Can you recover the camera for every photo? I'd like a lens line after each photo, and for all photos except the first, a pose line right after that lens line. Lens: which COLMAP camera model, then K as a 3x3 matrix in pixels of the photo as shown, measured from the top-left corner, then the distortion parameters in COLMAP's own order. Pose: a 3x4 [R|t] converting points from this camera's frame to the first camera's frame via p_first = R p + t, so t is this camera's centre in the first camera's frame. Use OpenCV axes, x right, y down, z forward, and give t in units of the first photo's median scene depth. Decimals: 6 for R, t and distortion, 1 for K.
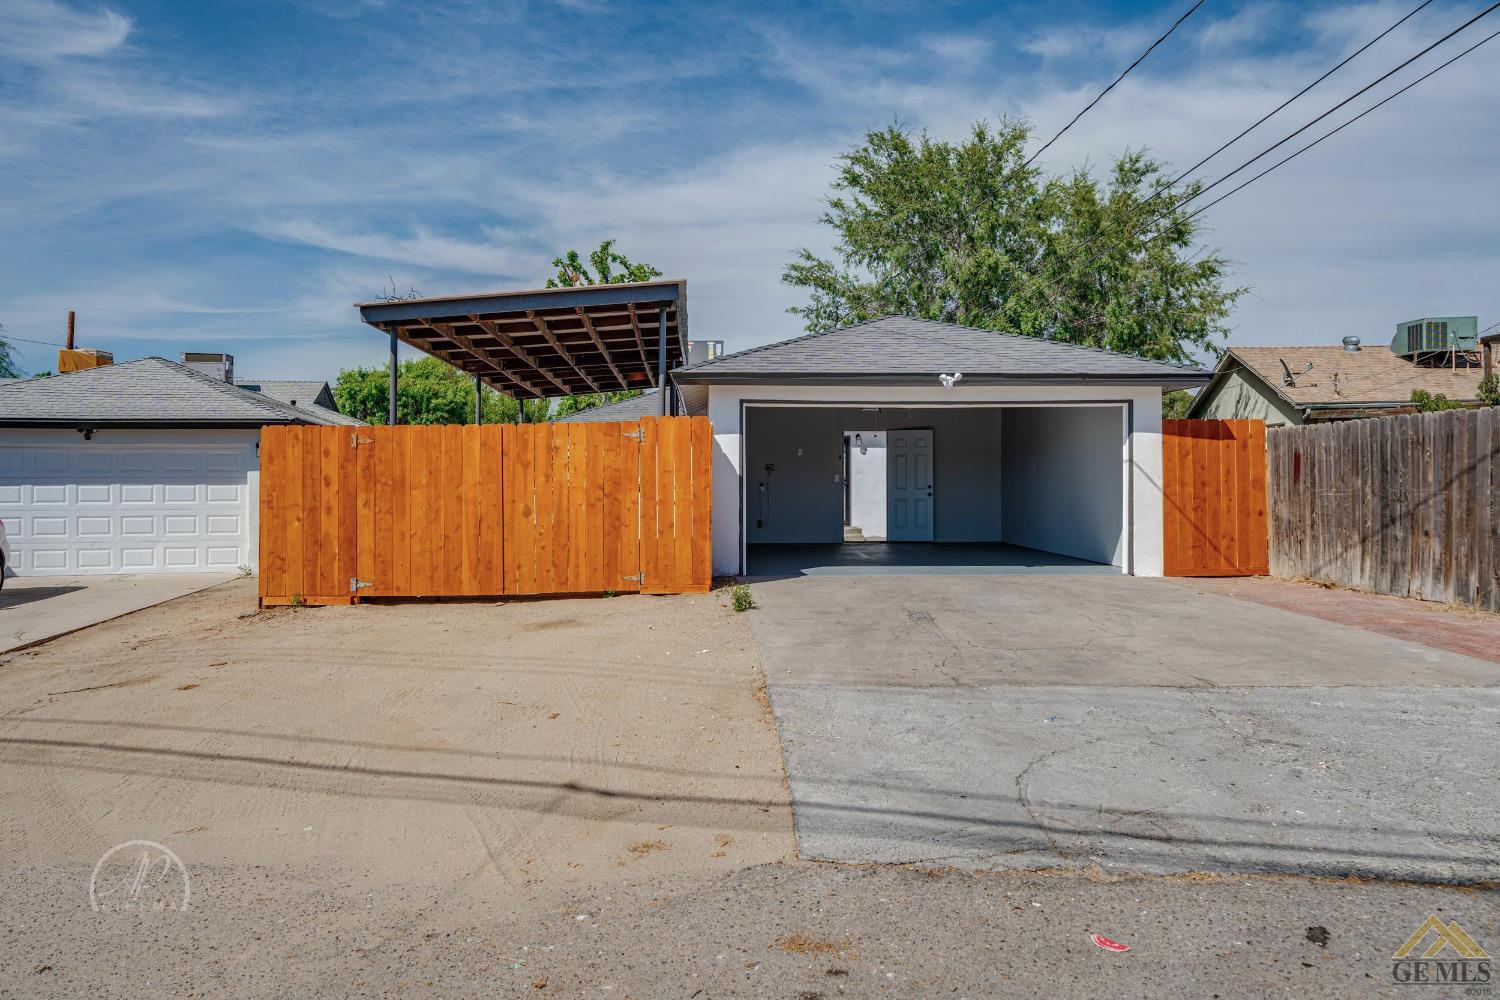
lens RADIAL K [[1064.8, 0, 751.4], [0, 1064.8, 454.2], [0, 0, 1]] dist [0.001958, 0.005447]
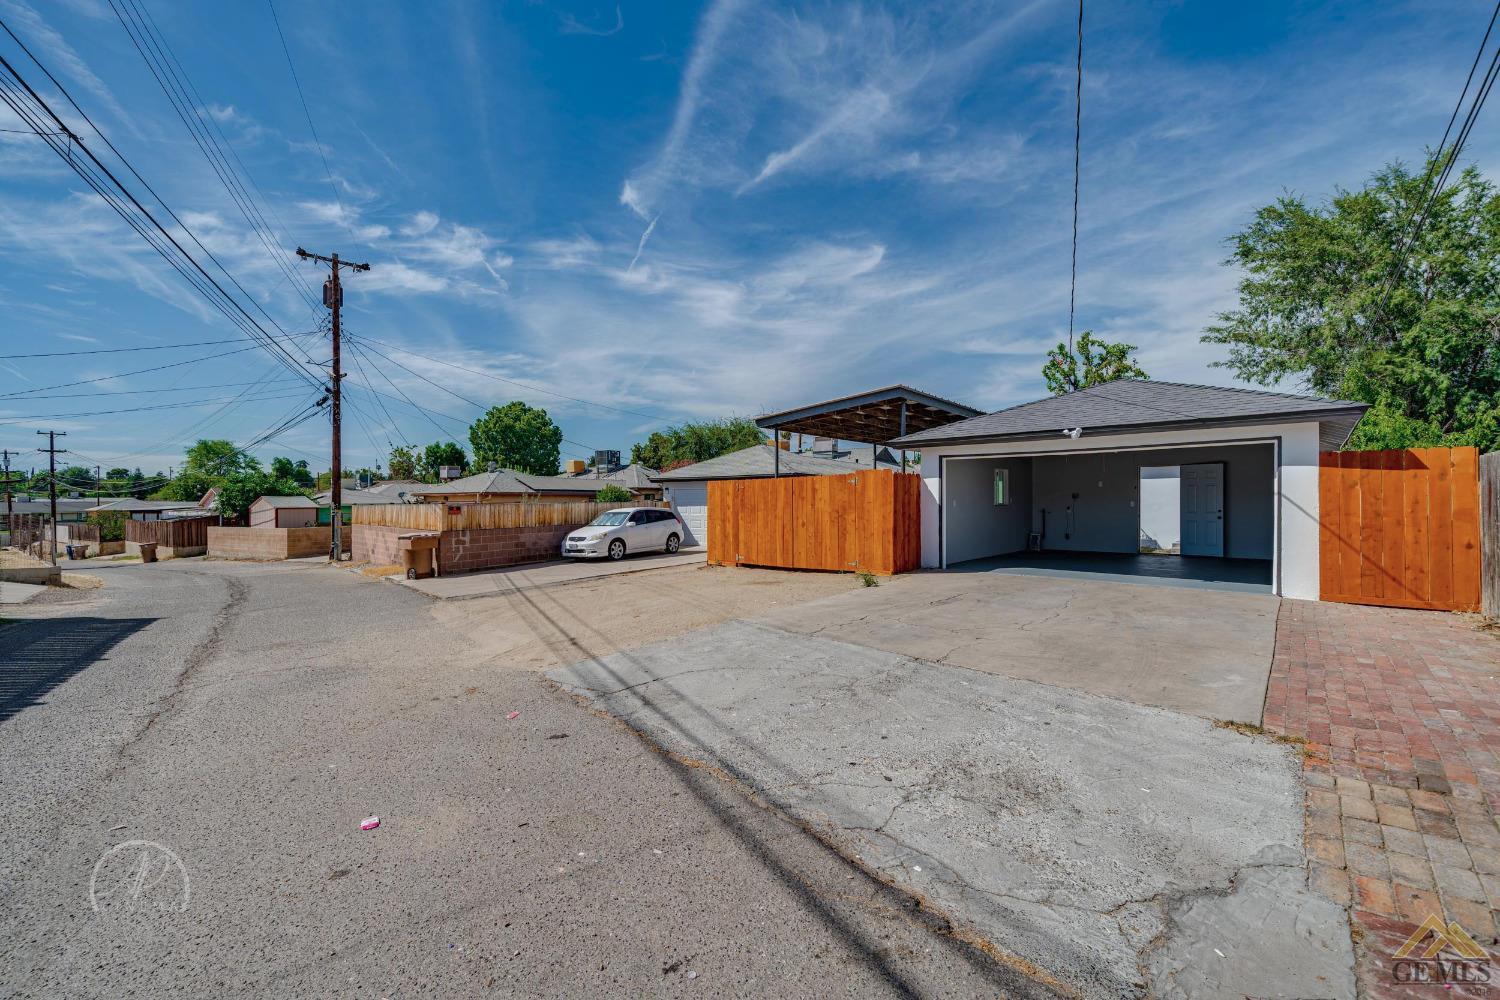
lens RADIAL K [[680.8, 0, 731.0], [0, 680.8, 503.9], [0, 0, 1]] dist [-0.000103, -0.000009]
pose [[0.649413, 0.004668, -0.760421, 0.511861], [0.022764, 0.999414, 0.025576, -0.012300], [0.760095, -0.033919, 0.648926, 0.112326]]
